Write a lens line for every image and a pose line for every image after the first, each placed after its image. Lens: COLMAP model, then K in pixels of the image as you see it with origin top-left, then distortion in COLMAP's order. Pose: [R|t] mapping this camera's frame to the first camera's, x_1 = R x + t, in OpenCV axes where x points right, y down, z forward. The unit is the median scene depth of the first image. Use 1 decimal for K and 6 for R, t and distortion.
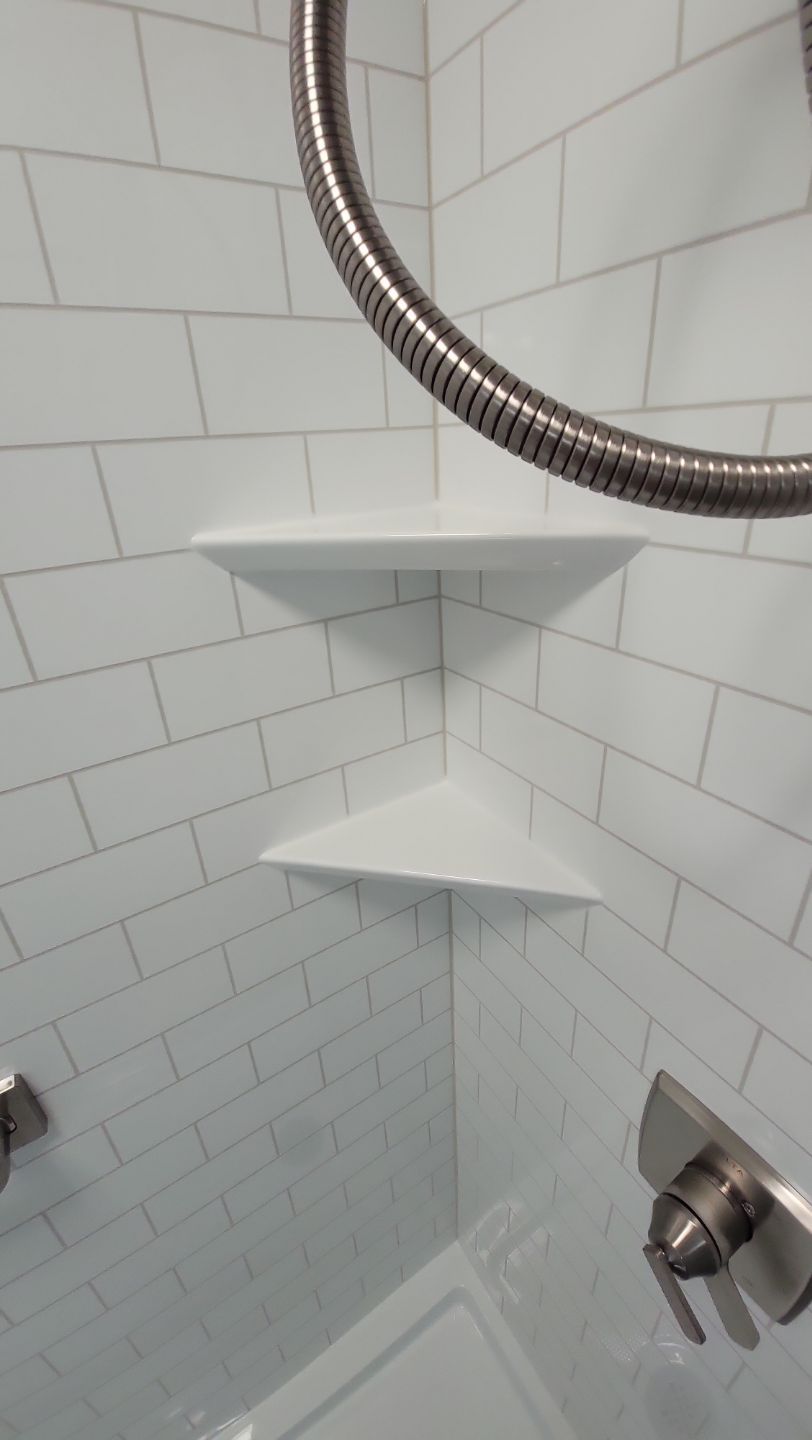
lens RADIAL K [[573.4, 0, 414.6], [0, 573.4, 718.4], [0, 0, 1]] dist [-0.000612, -0.013640]
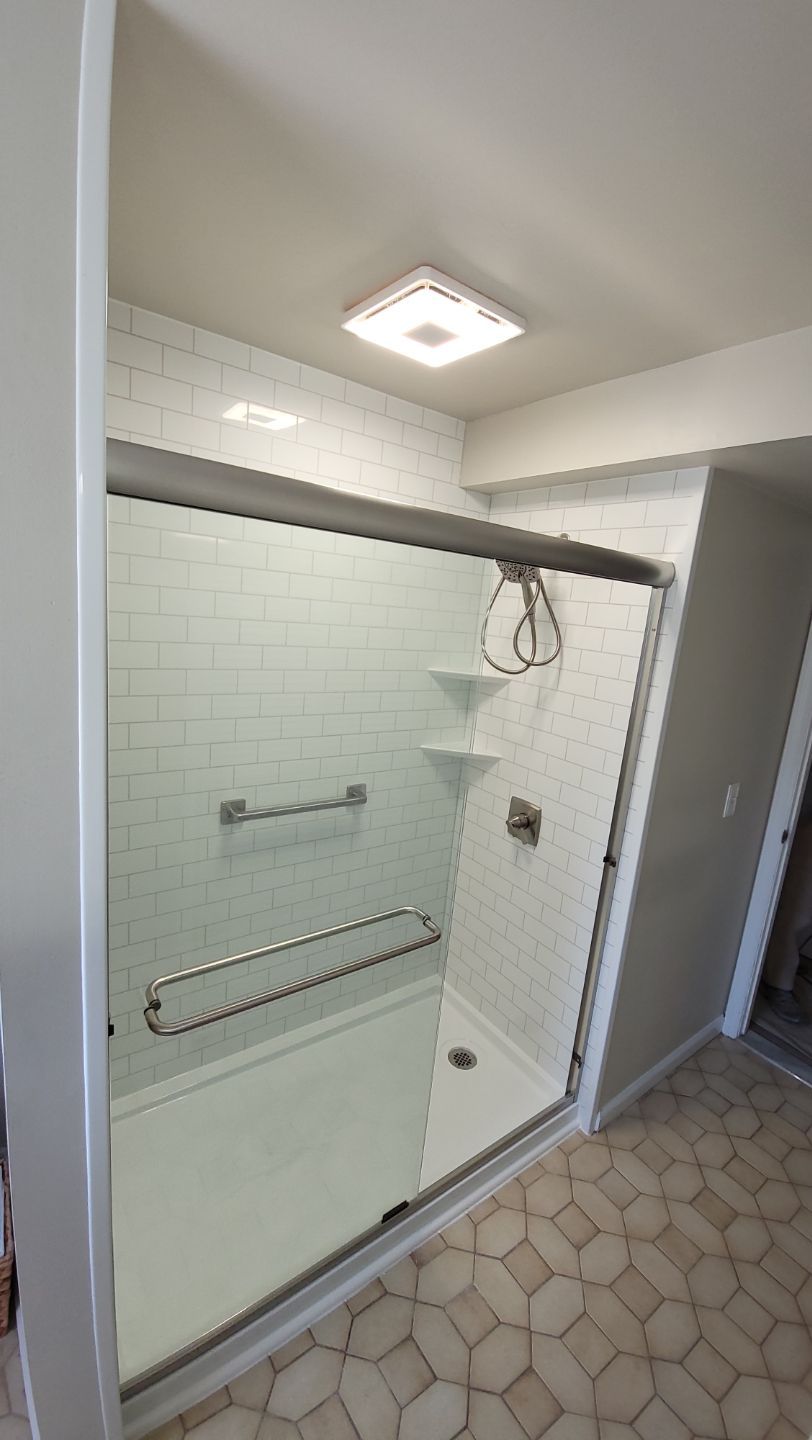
lens RADIAL K [[573.4, 0, 414.6], [0, 573.4, 718.4], [0, 0, 1]] dist [-0.000612, -0.013640]
pose [[0.989358, 0.126032, 0.072708, -0.698449], [-0.102331, 0.957951, -0.268062, 1.274142], [-0.103435, 0.257769, 0.960654, -3.238940]]
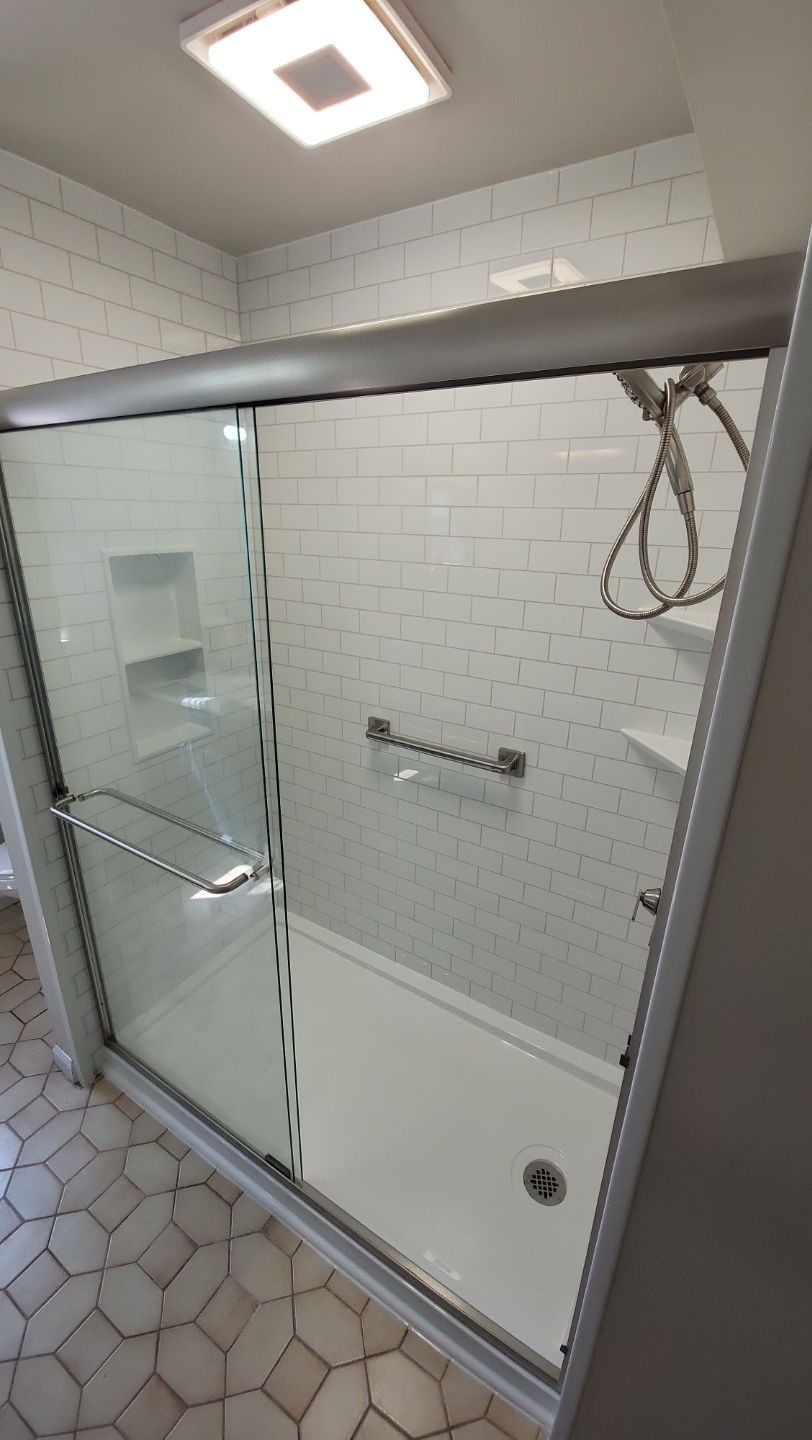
lens RADIAL K [[573.4, 0, 414.6], [0, 573.4, 718.4], [0, 0, 1]] dist [-0.000612, -0.013640]
pose [[0.407134, 0.350741, -0.843340, 1.707307], [-0.445958, 0.882125, 0.151579, 0.253249], [0.797097, 0.314381, 0.515559, -1.229753]]
